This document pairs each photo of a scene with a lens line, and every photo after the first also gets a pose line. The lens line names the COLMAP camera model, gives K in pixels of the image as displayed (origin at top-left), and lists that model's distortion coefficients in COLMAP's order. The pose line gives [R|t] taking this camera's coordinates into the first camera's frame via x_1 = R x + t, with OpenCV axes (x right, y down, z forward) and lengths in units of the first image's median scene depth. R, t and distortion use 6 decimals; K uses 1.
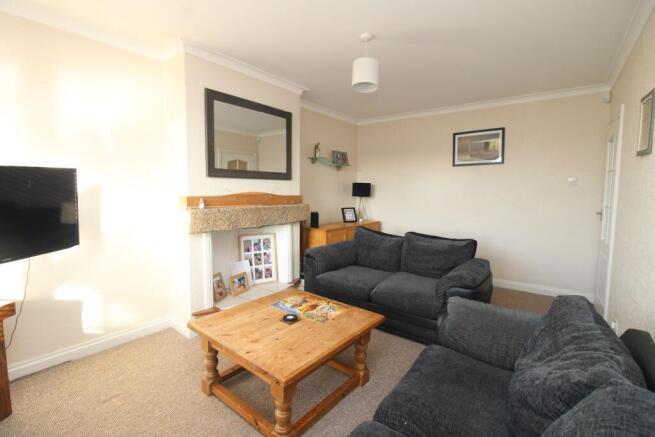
lens RADIAL K [[307.0, 0, 327.5], [0, 307.0, 218.5], [0, 0, 1]] dist [0.000053, 0.000020]
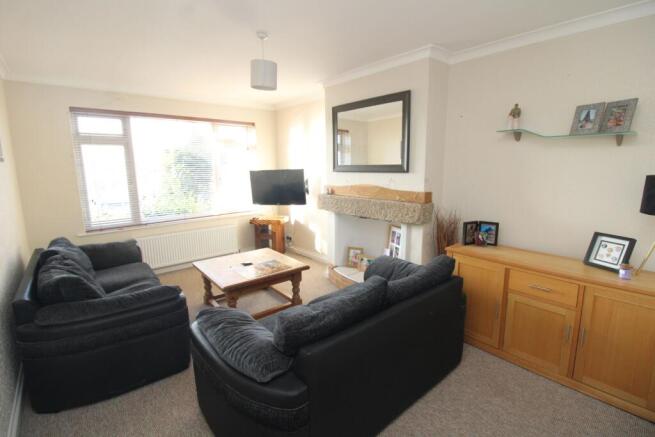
lens RADIAL K [[307.0, 0, 327.5], [0, 307.0, 218.5], [0, 0, 1]] dist [0.000053, 0.000020]
pose [[-0.203203, 0.163218, -0.965437, 0.791579], [-0.086677, 0.979139, 0.183778, -0.145224], [0.975293, 0.121025, -0.184817, 1.006661]]
